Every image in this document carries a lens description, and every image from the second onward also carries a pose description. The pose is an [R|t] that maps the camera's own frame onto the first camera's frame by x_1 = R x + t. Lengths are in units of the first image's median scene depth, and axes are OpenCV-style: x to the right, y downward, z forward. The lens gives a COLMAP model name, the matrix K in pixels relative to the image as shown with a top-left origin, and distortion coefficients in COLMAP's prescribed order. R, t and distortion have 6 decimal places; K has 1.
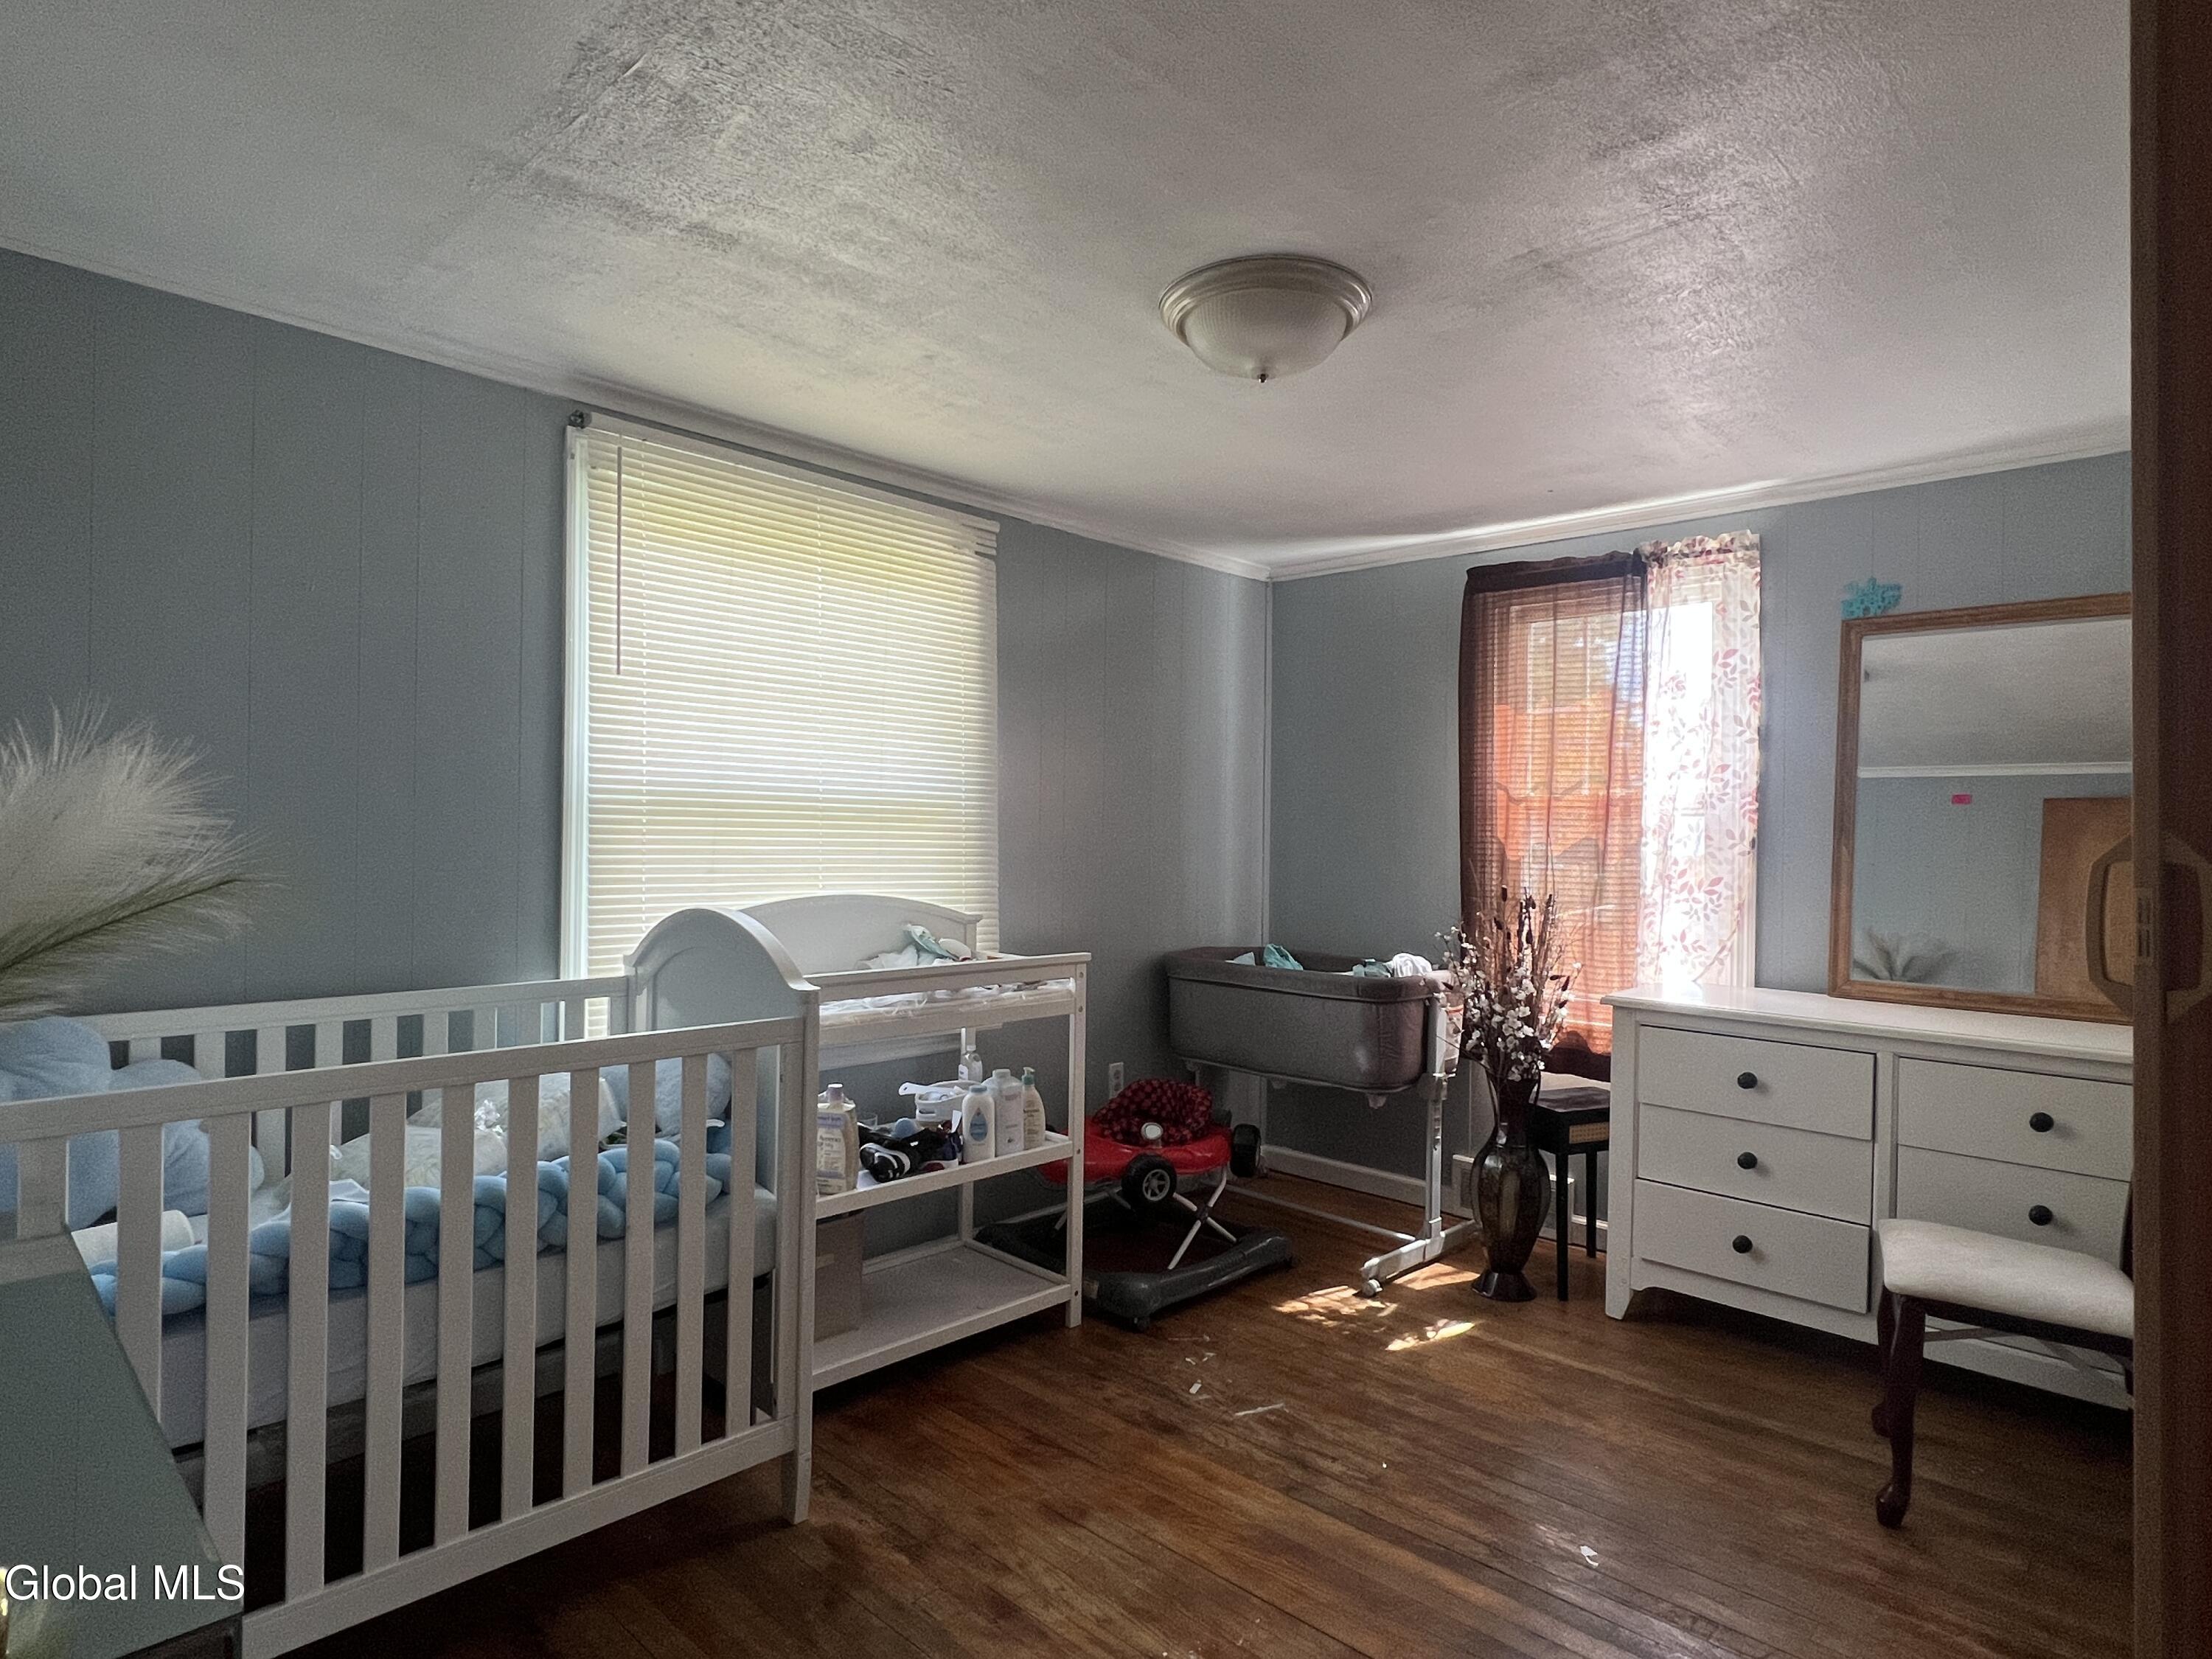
lens RADIAL K [[1204.2, 0, 1100.0], [0, 1204.2, 832.6], [0, 0, 1]] dist [0.001917, 0.000207]
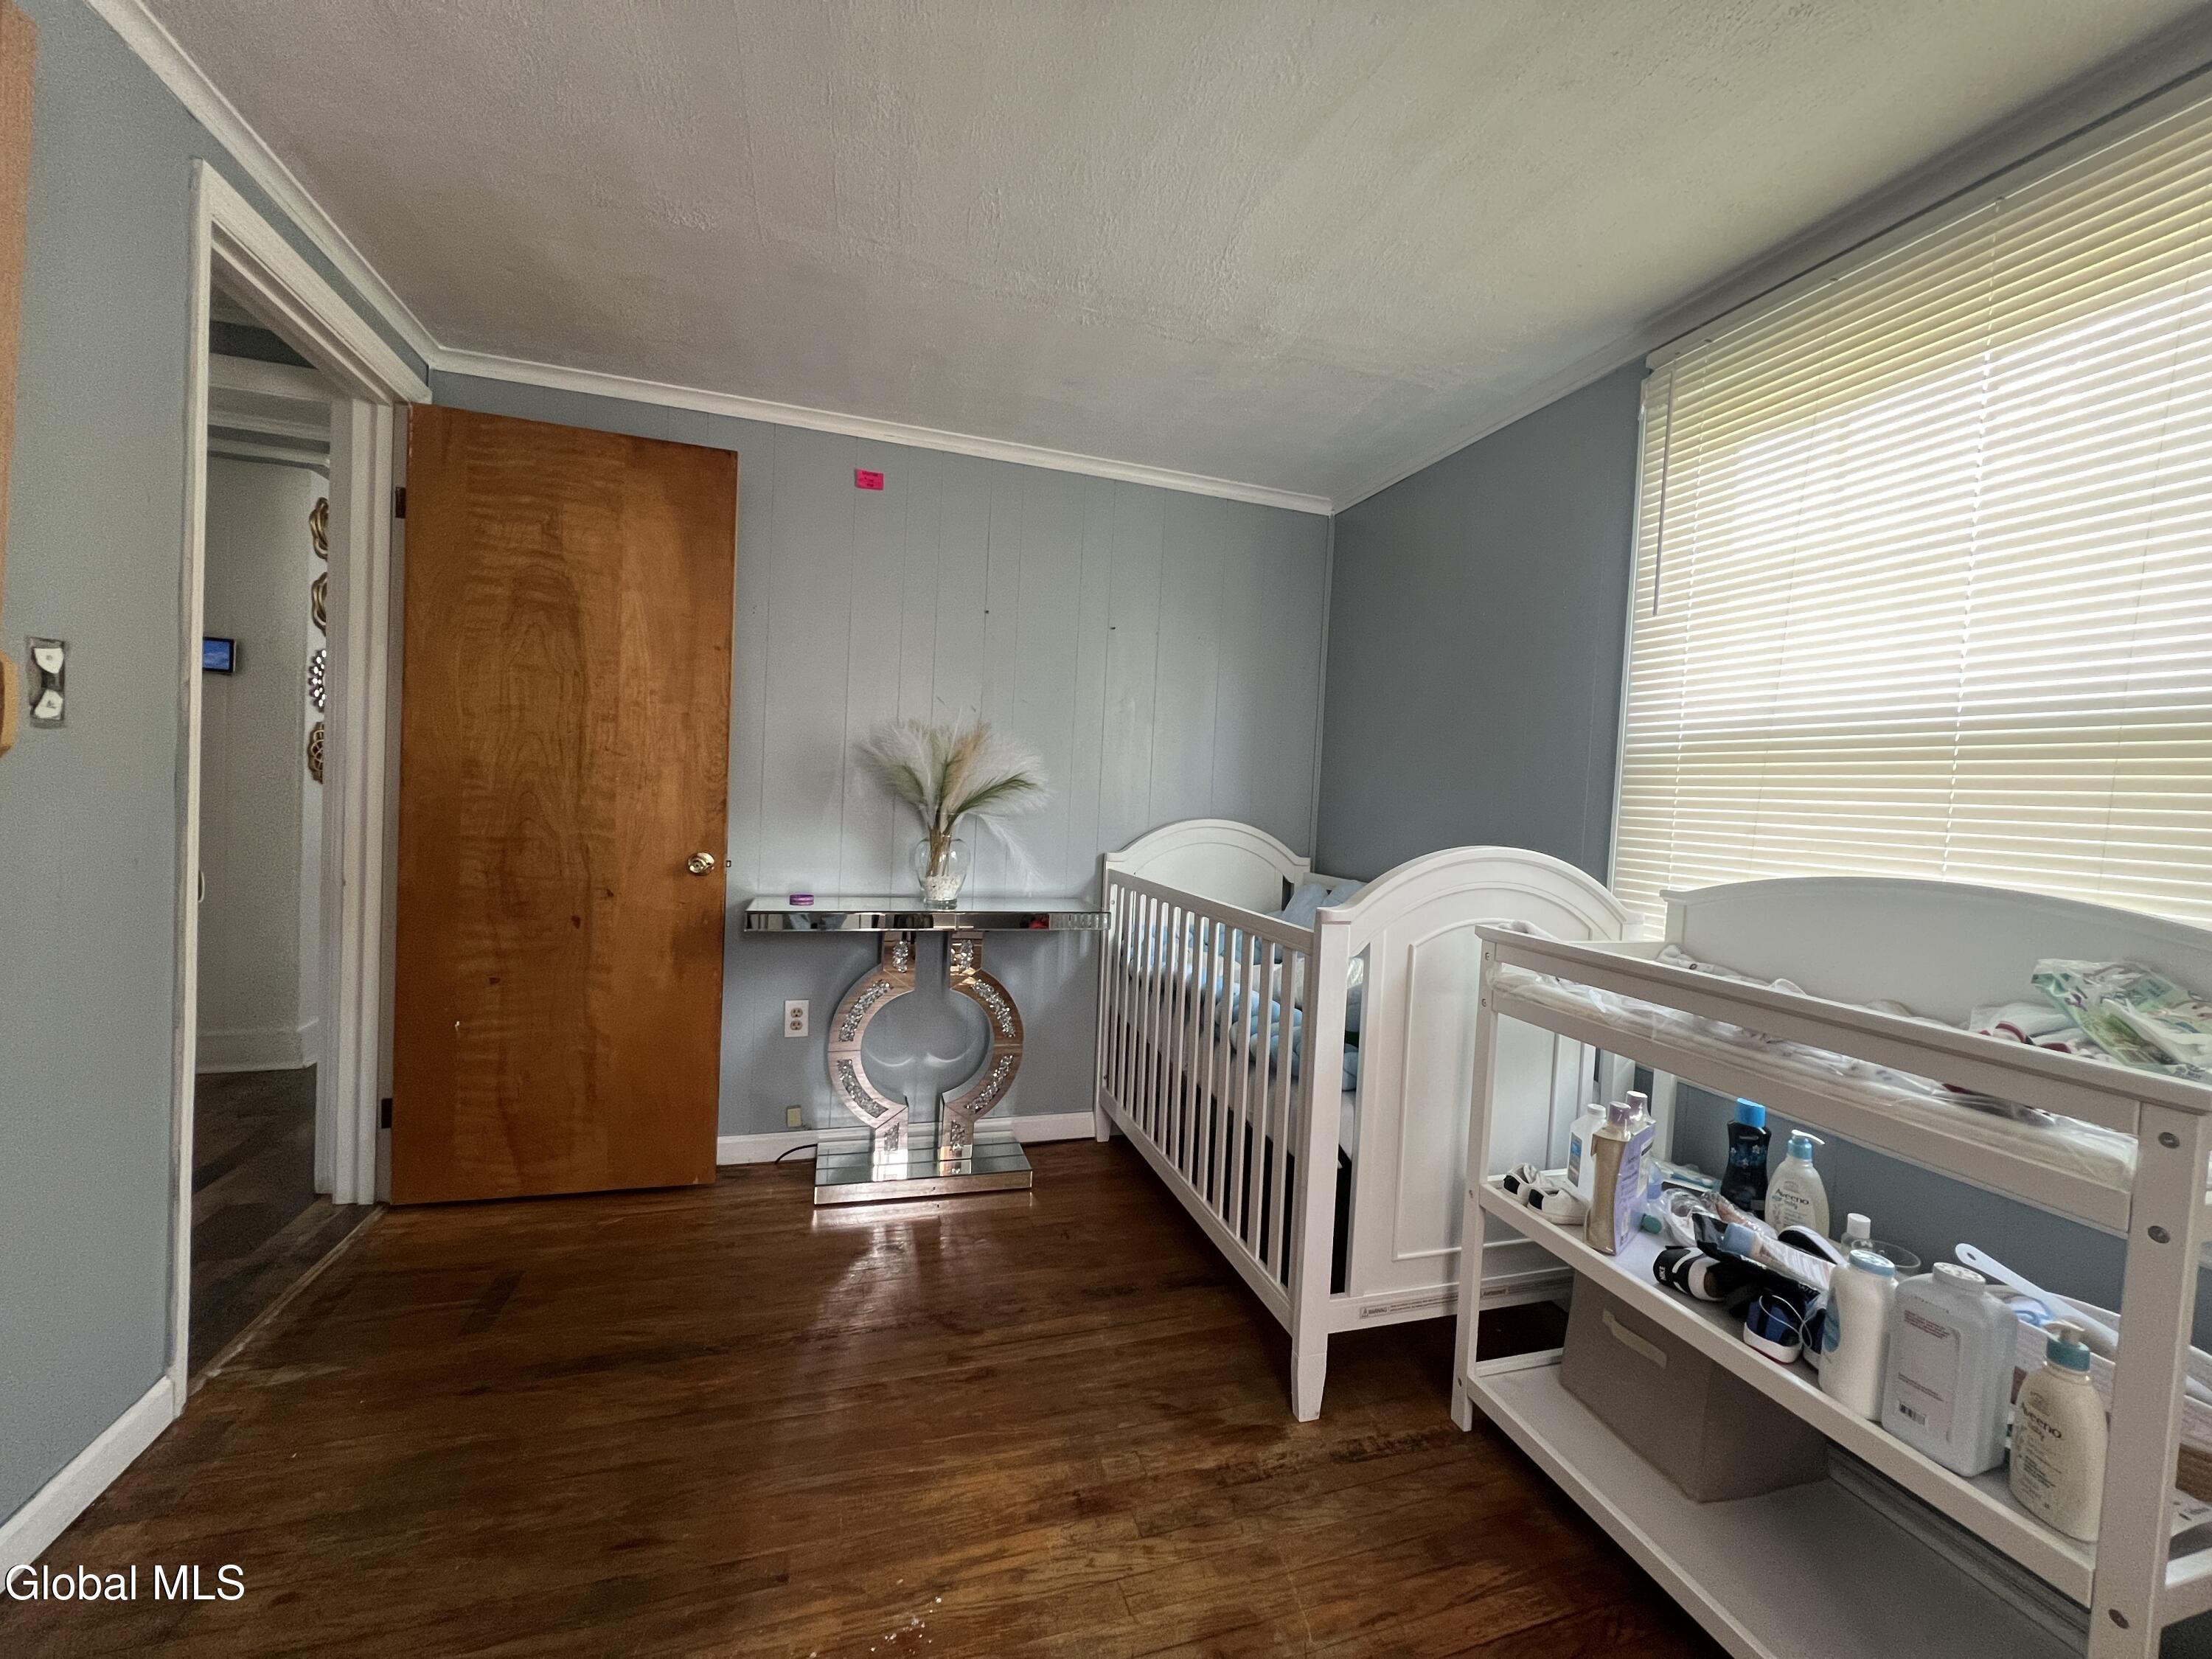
lens RADIAL K [[894.4, 0, 1103.4], [0, 894.4, 828.9], [0, 0, 1]] dist [0.005809, 0.000679]
pose [[-0.480212, -0.008214, -0.877114, 0.451672], [-0.058448, 0.998033, 0.022653, 0.048465], [0.875203, 0.062144, -0.479748, 1.044818]]
